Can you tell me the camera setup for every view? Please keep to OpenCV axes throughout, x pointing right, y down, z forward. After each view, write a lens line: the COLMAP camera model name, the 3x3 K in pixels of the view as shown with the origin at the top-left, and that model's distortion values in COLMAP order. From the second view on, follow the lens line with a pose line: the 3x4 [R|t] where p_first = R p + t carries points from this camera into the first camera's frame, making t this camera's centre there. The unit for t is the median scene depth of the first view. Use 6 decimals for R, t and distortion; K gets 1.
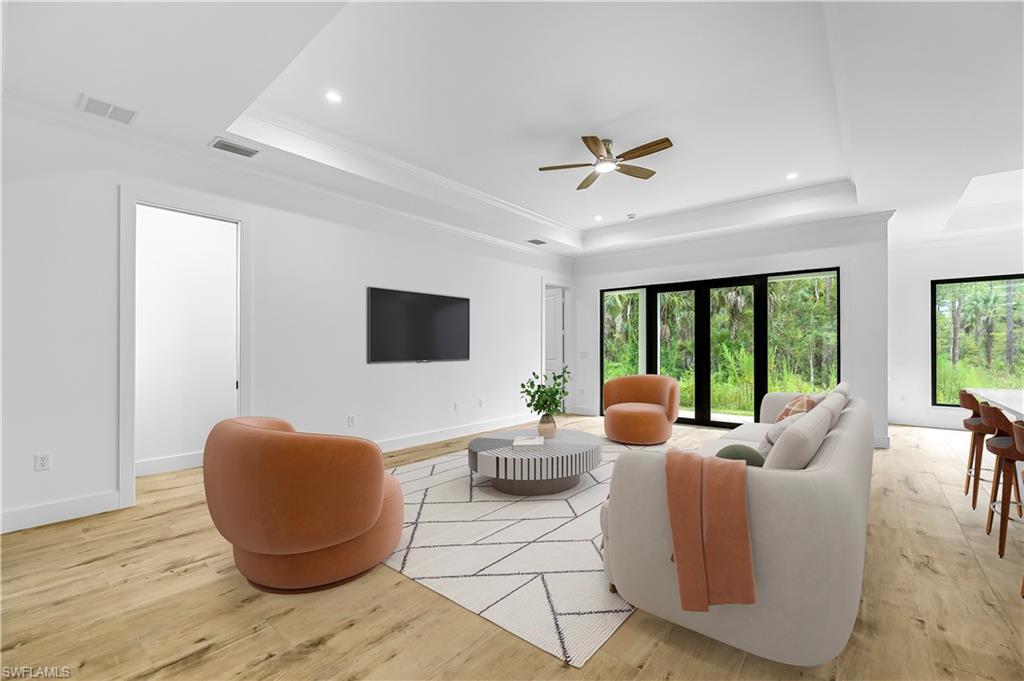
lens RADIAL K [[434.9, 0, 523.2], [0, 434.9, 344.3], [0, 0, 1]] dist [0.001448, -0.000398]
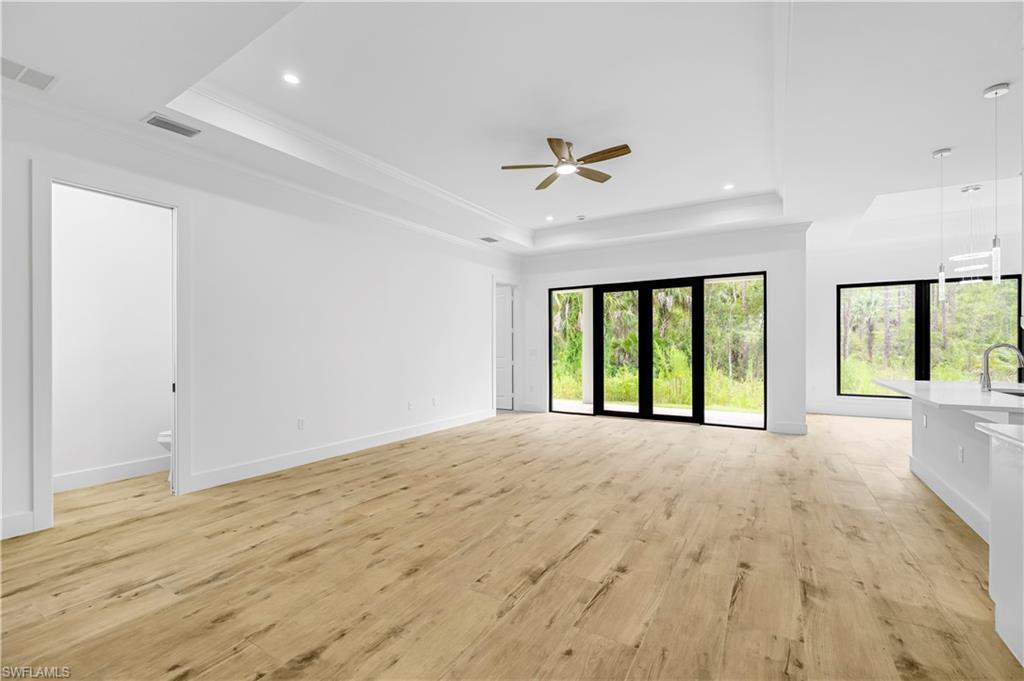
lens RADIAL K [[434.9, 0, 521.2], [0, 434.9, 344.1], [0, 0, 1]] dist [0.001448, -0.000398]
pose [[0.989585, -0.002936, 0.143916, -0.079704], [0.002316, 0.999987, 0.004478, 0.000248], [-0.143928, -0.004098, 0.989580, -0.001754]]
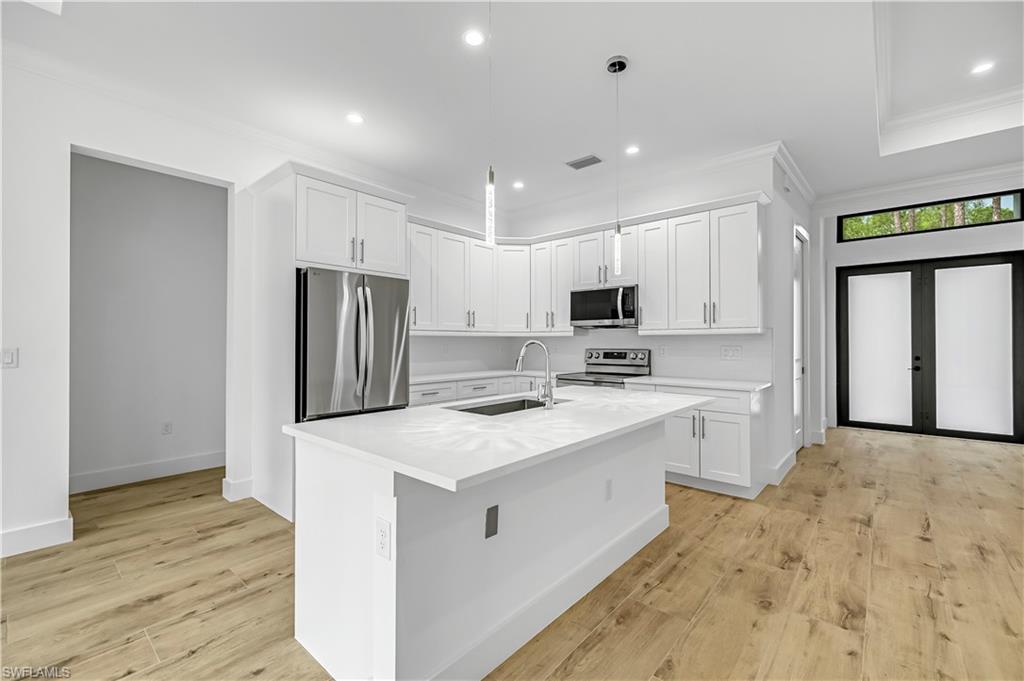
lens RADIAL K [[434.9, 0, 512.1], [0, 434.9, 338.1], [0, 0, 1]] dist [0.001448, -0.000398]
pose [[-0.999221, -0.001589, 0.039440, 1.153839], [-0.002131, 0.999904, -0.013706, 0.011940], [-0.039414, -0.013779, -0.999128, 1.536399]]
